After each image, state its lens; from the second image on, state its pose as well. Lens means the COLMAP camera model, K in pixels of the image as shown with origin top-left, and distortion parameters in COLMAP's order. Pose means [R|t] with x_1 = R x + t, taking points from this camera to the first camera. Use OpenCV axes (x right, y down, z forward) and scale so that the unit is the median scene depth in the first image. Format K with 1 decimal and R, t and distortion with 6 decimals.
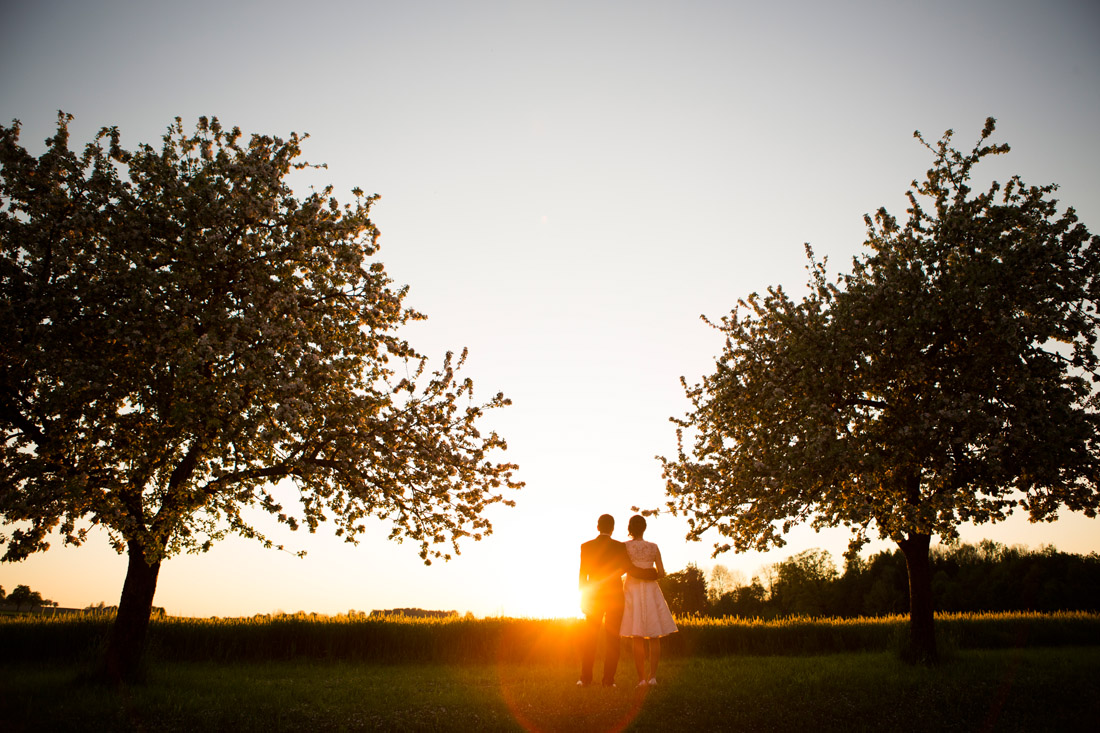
lens RADIAL K [[801.9, 0, 556.1], [0, 801.9, 354.9], [0, 0, 1]] dist [-0.084343, 0.034963]
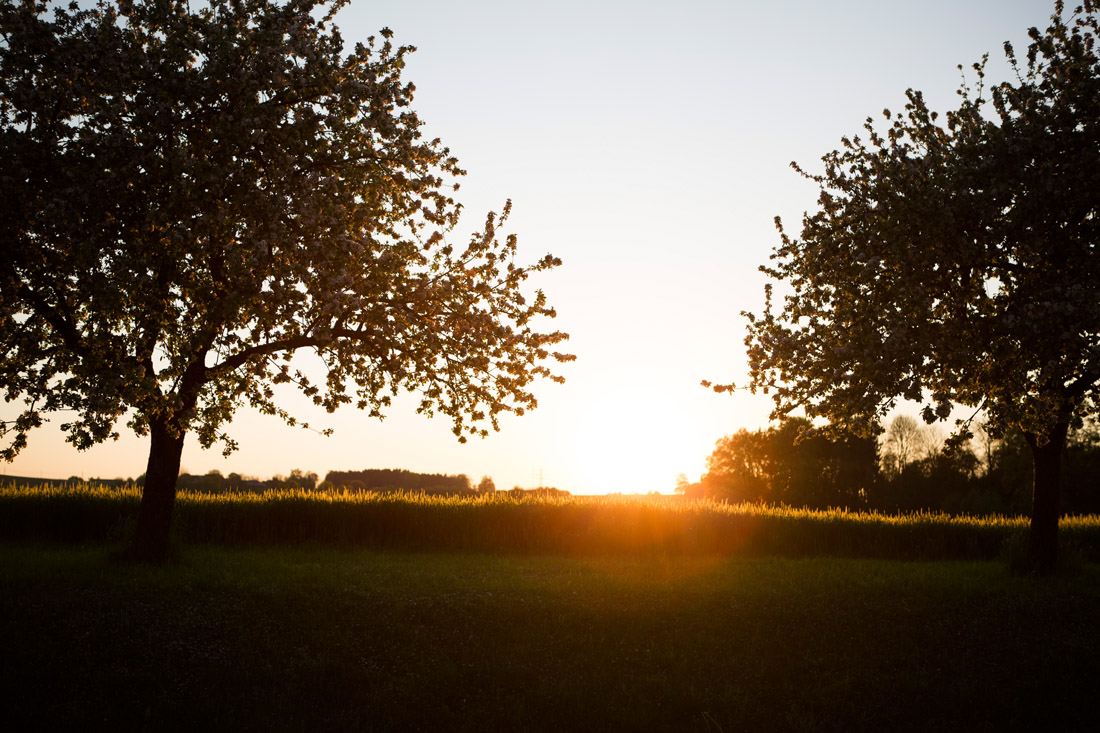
lens RADIAL K [[1460.1, 0, 553.7], [0, 1460.1, 367.4], [0, 0, 1]] dist [0.013051, 0.000000]
pose [[0.998064, 0.026550, -0.056250, 0.026325], [-0.012538, 0.971639, 0.236138, -0.197463], [0.060924, -0.234976, 0.970090, -0.532610]]
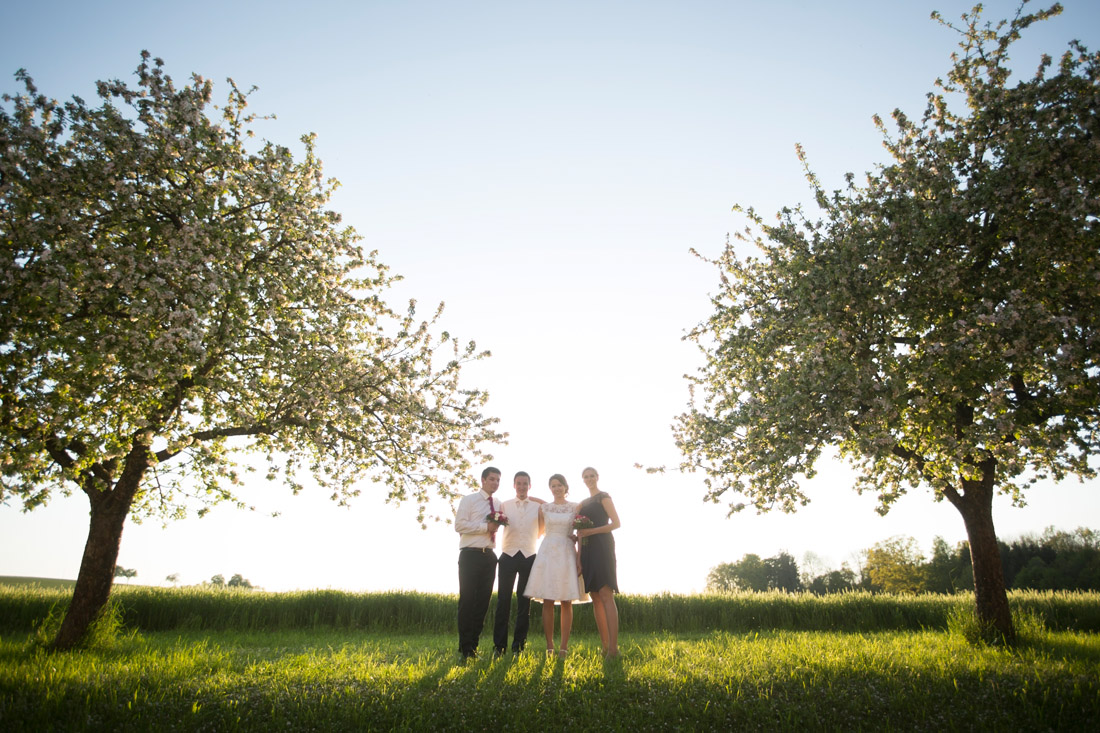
lens RADIAL K [[649.8, 0, 547.4], [0, 649.8, 359.8], [0, 0, 1]] dist [-0.019425, 0.008585]
pose [[0.982579, -0.059133, -0.176187, 0.143738], [0.052861, 0.997797, -0.040089, 0.098162], [0.178169, 0.030077, 0.983540, 0.241159]]
